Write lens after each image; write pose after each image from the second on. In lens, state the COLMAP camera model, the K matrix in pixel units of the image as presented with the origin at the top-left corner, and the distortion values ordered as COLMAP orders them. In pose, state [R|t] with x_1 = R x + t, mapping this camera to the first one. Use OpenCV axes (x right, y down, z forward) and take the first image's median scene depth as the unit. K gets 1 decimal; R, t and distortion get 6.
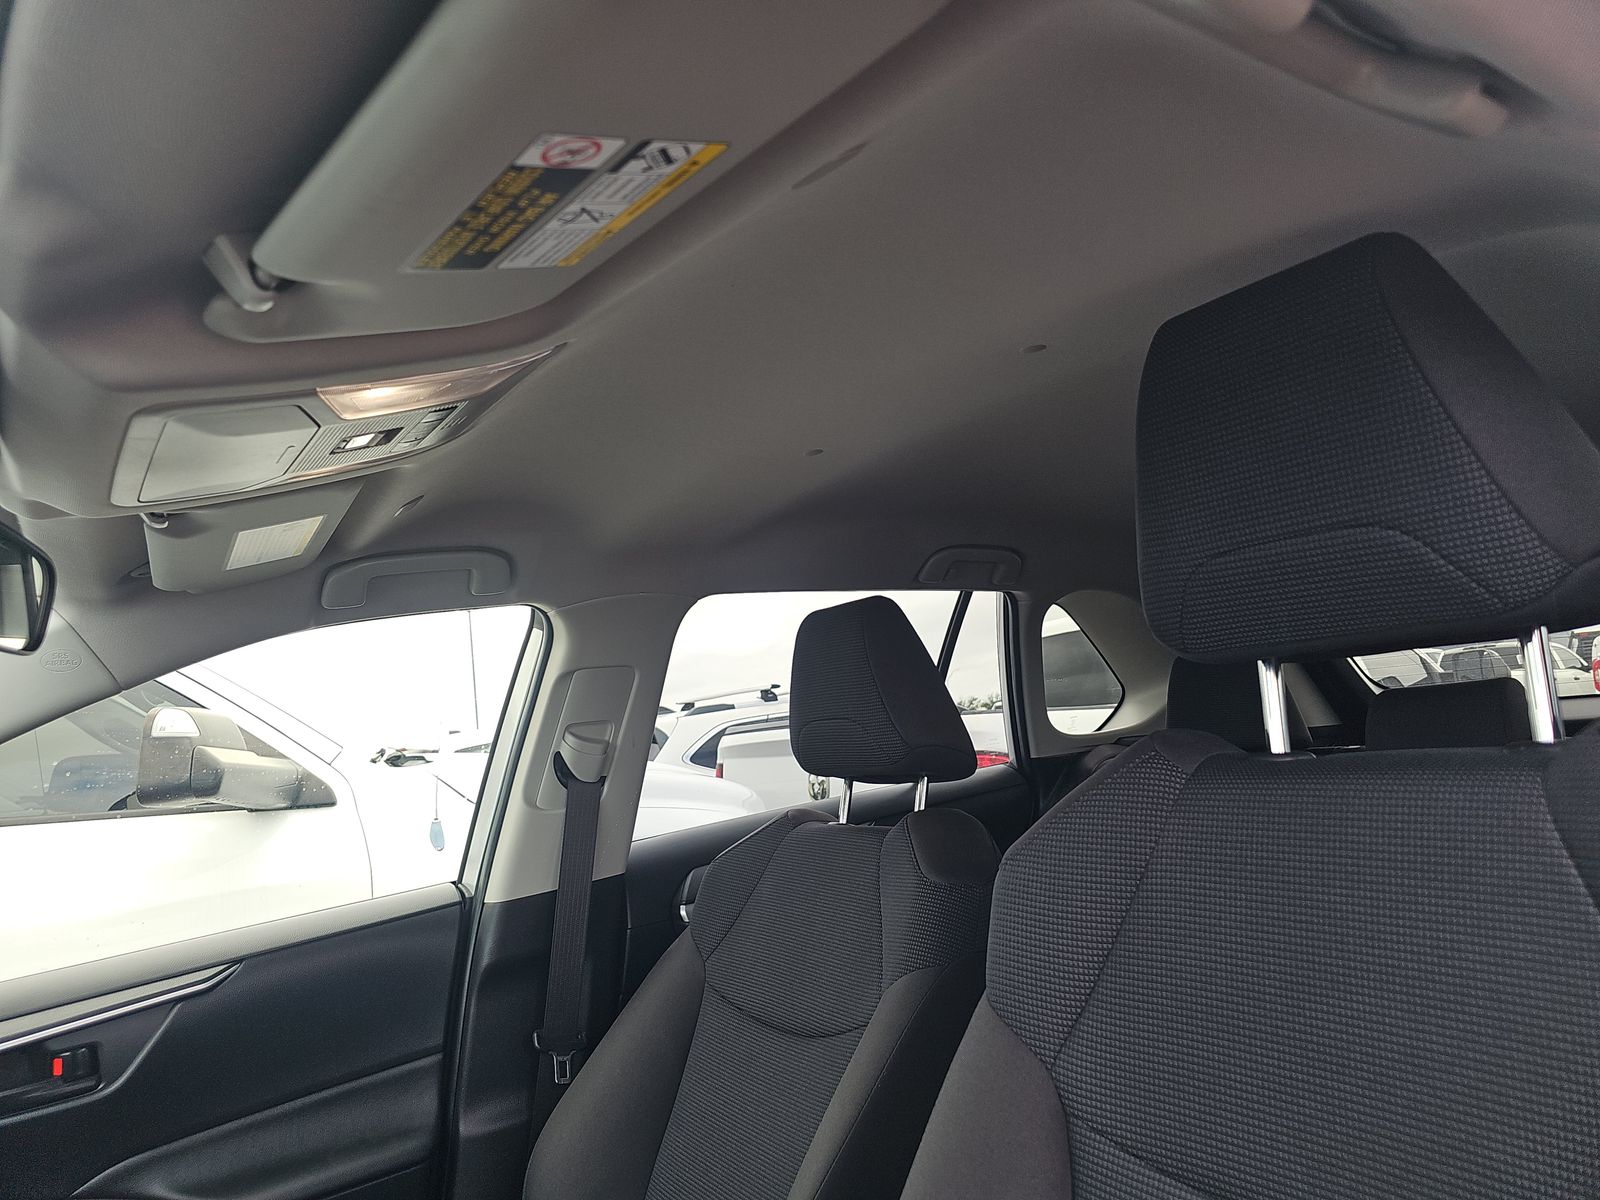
lens RADIAL K [[1036.4, 0, 806.2], [0, 1036.4, 596.8], [0, 0, 1]] dist [0.045339, -0.043150]
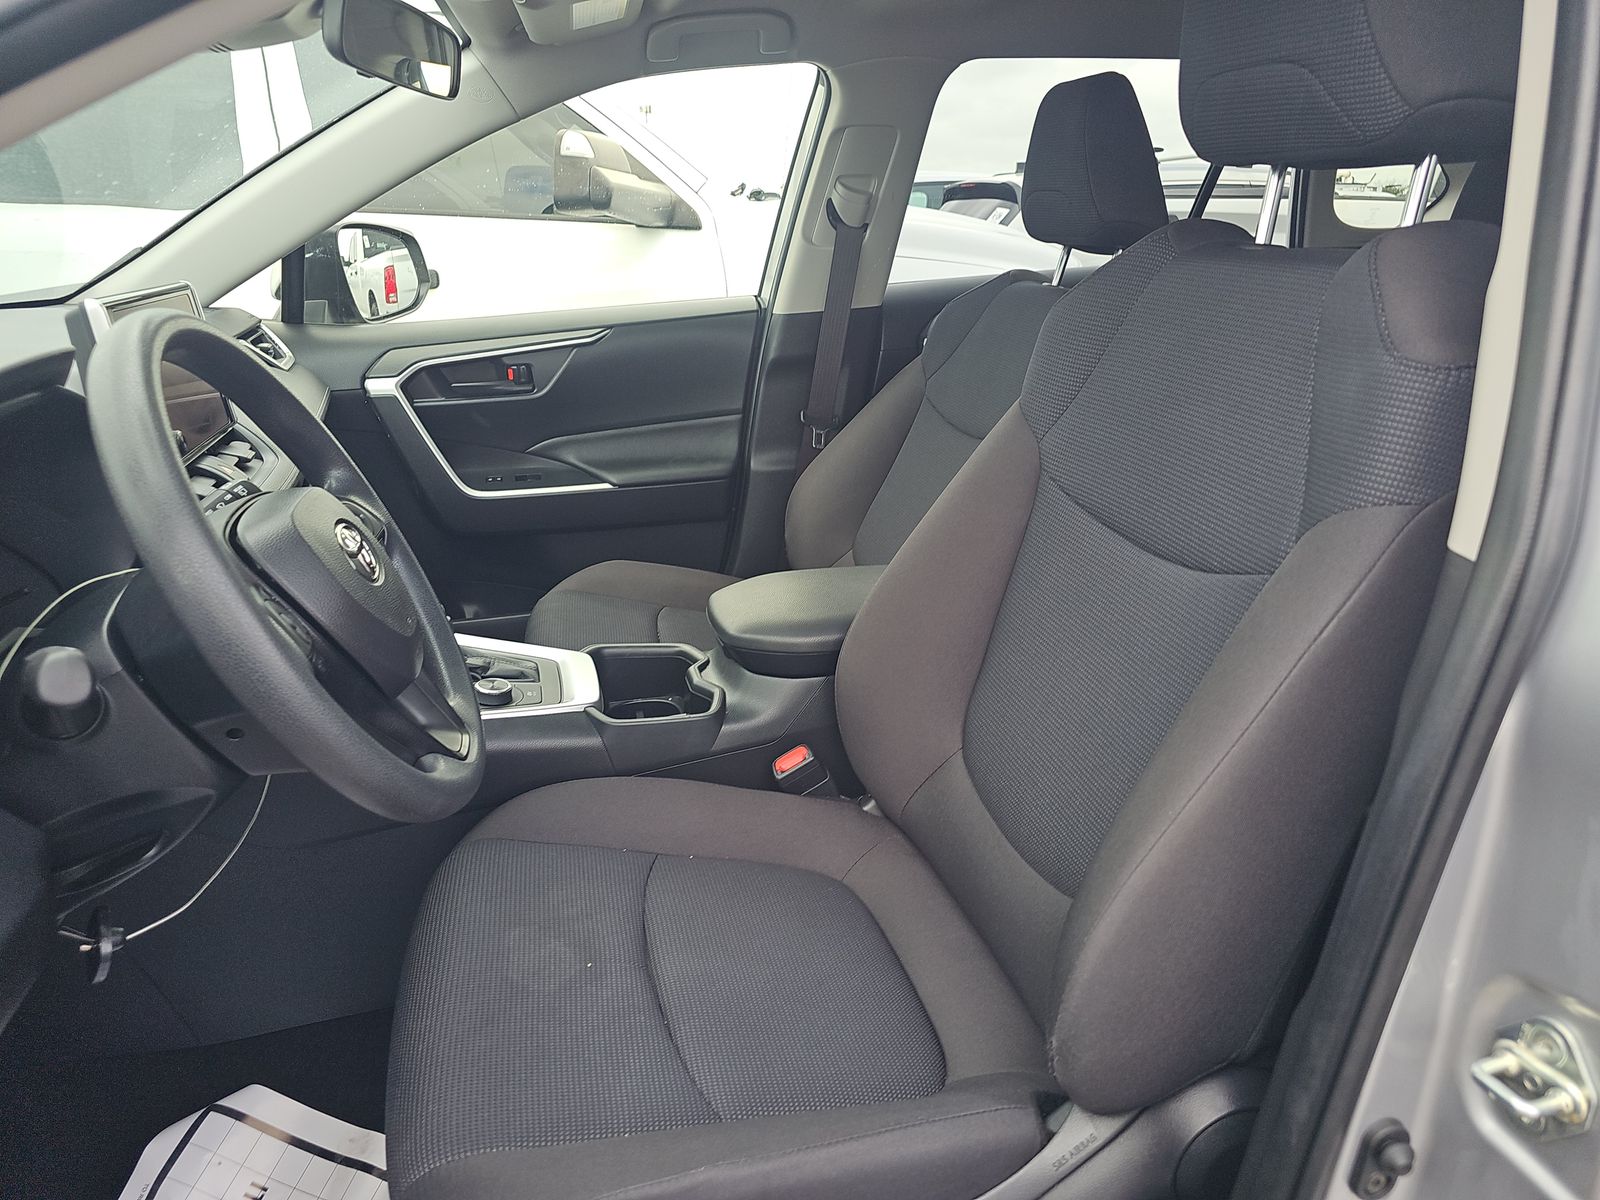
lens RADIAL K [[1036.4, 0, 806.2], [0, 1036.4, 596.8], [0, 0, 1]] dist [0.045339, -0.043150]
pose [[0.930051, 0.211405, -0.300523, 0.205932], [-0.040717, 0.872163, 0.487517, -0.040430], [0.365169, -0.441179, 0.819764, -0.233391]]
